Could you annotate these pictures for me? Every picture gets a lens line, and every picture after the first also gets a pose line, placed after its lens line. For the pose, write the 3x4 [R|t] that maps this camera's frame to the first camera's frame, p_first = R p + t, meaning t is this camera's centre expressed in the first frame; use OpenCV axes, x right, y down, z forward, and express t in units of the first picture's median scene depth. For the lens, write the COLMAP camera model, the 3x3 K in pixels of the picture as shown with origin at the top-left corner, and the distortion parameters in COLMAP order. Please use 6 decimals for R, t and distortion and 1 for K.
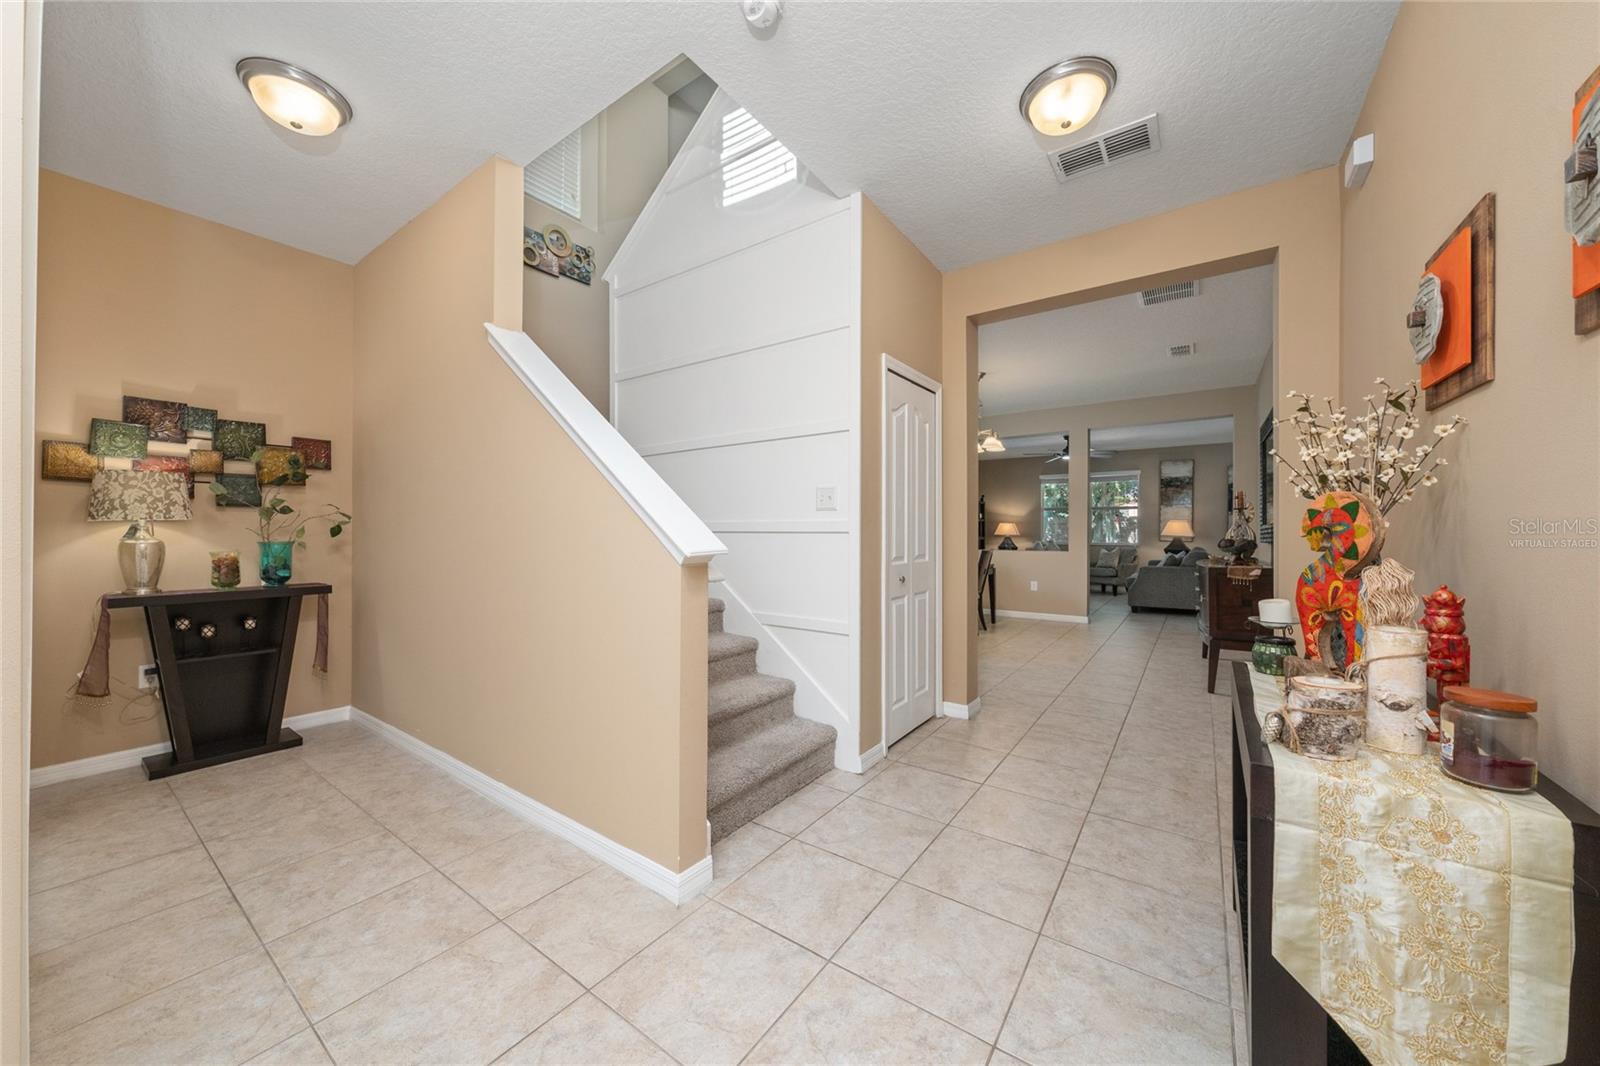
lens RADIAL K [[558.0, 0, 800.9], [0, 558.0, 535.6], [0, 0, 1]] dist [-0.000834, -0.000062]
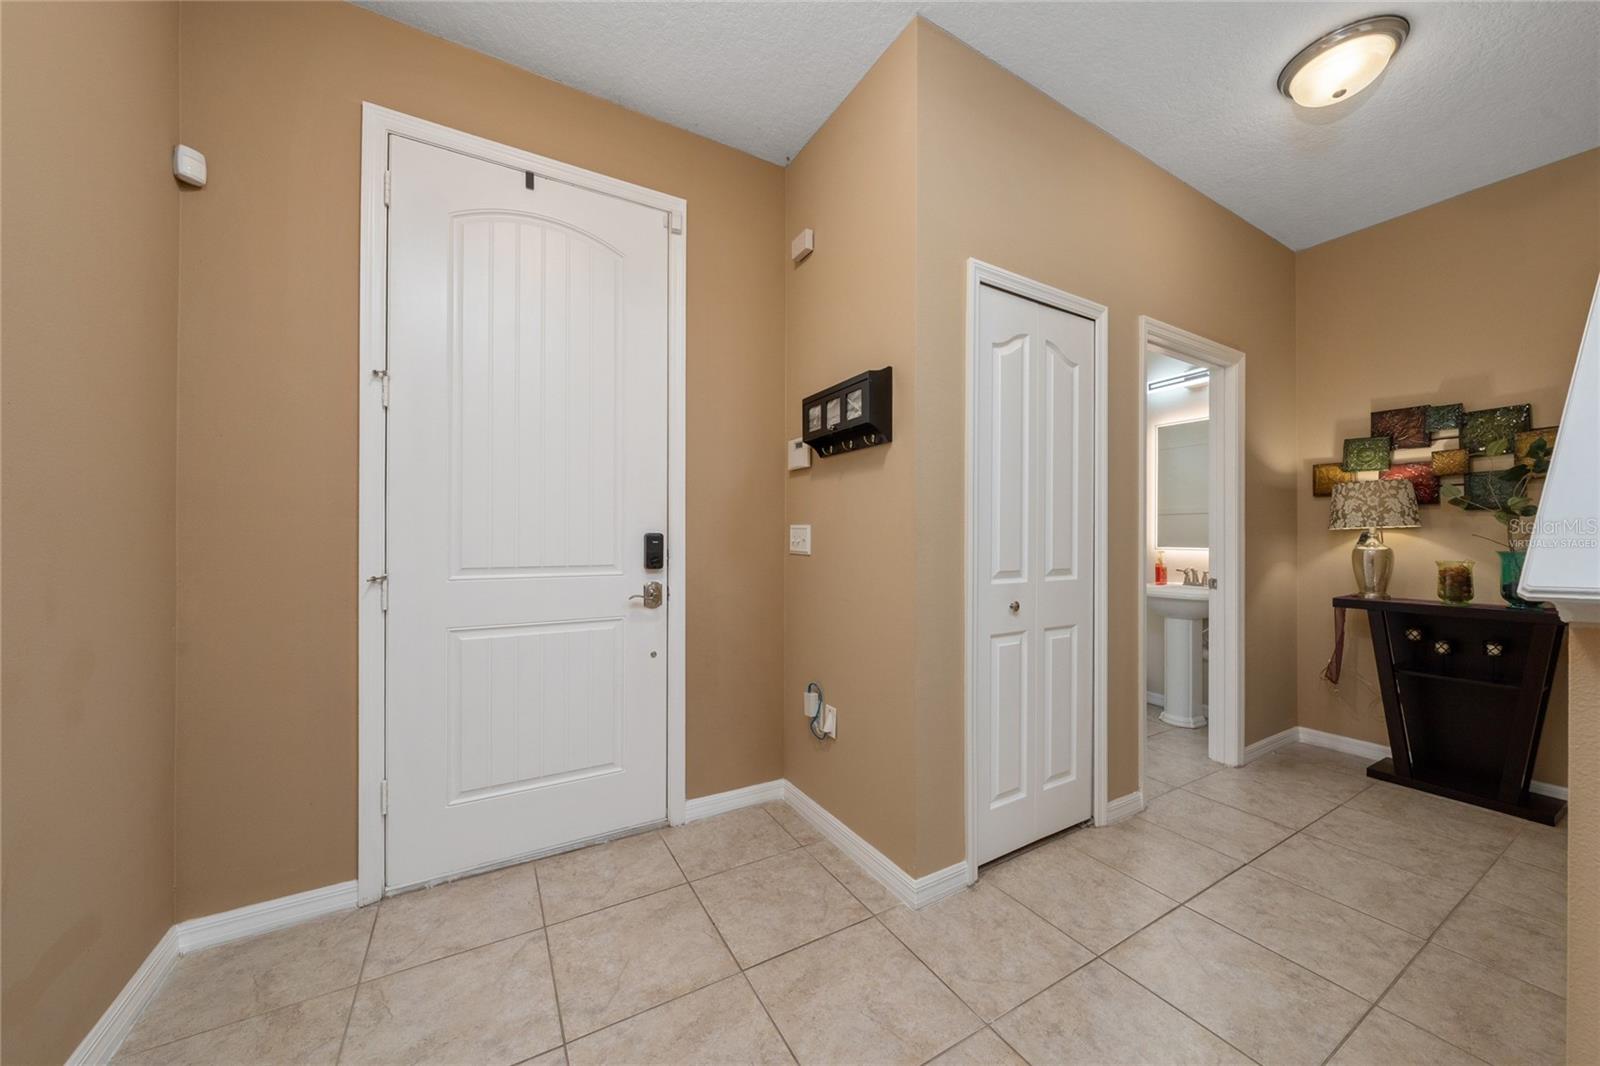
lens RADIAL K [[558.0, 0, 797.8], [0, 558.0, 535.2], [0, 0, 1]] dist [-0.000834, -0.000062]
pose [[-0.410966, -0.006978, -0.911624, 0.223289], [-0.010301, 0.999942, -0.003011, 0.000297], [0.911593, 0.008153, -0.411014, 0.435512]]
